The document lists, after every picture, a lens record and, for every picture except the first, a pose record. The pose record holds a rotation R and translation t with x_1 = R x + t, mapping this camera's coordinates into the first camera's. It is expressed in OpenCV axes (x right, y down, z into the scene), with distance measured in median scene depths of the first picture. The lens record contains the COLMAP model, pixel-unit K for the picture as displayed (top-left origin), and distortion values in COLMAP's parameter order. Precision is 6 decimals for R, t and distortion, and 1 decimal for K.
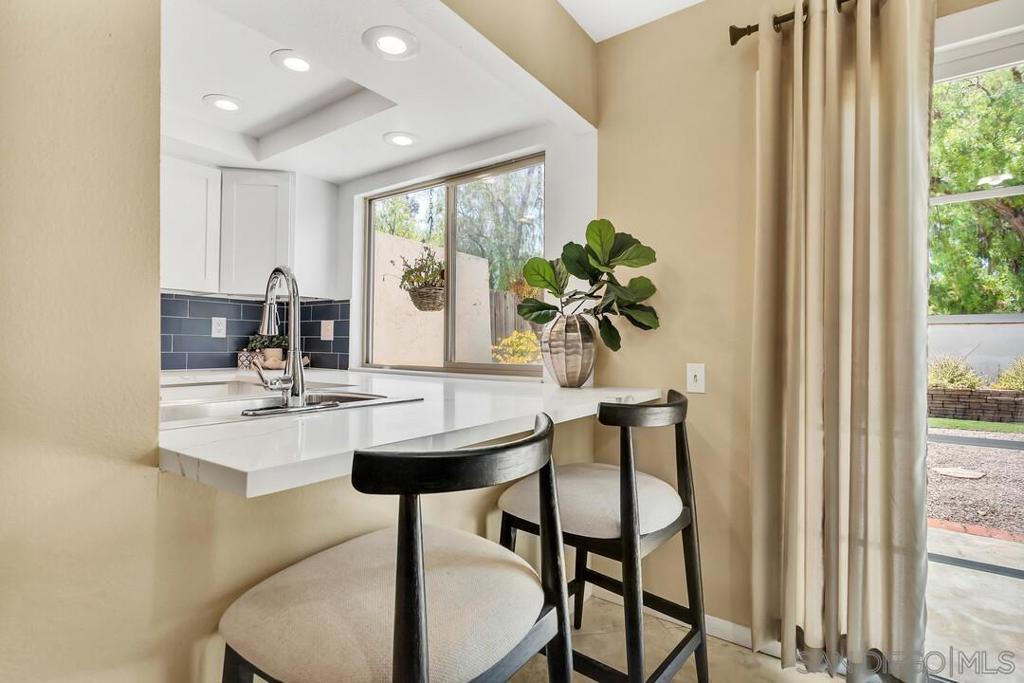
lens RADIAL K [[497.5, 0, 511.0], [0, 497.5, 342.8], [0, 0, 1]] dist [0.002698, -0.000053]
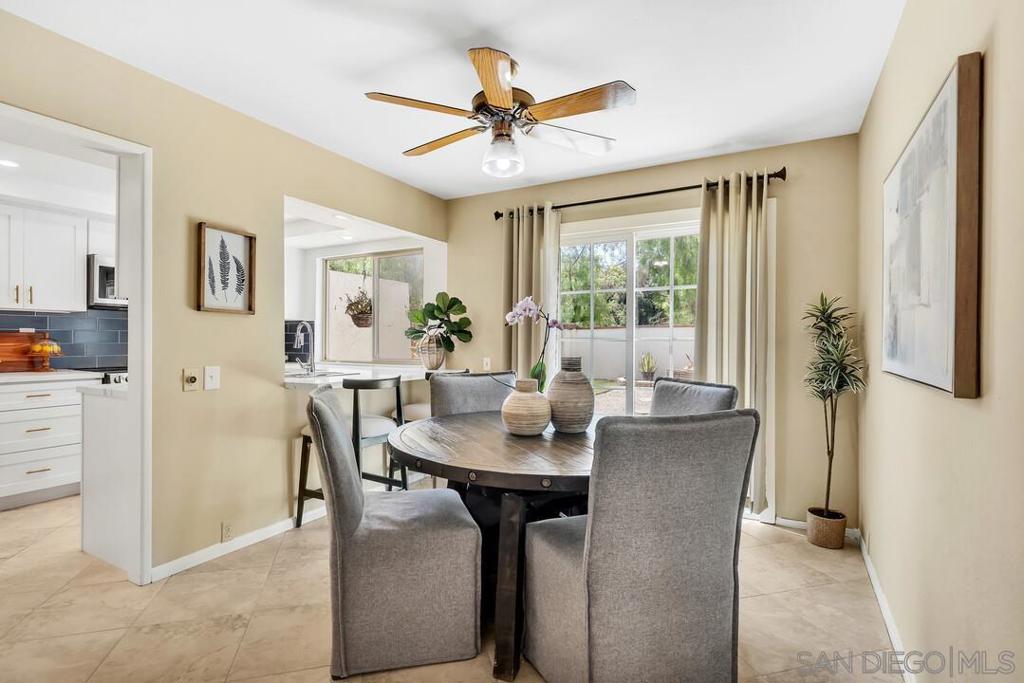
lens RADIAL K [[497.5, 0, 512.9], [0, 497.5, 344.3], [0, 0, 1]] dist [0.002698, -0.000053]
pose [[0.992603, -0.005833, 0.121265, 0.209062], [0.004271, 0.999905, 0.013135, -0.044230], [-0.121330, -0.012520, 0.992533, -1.155478]]
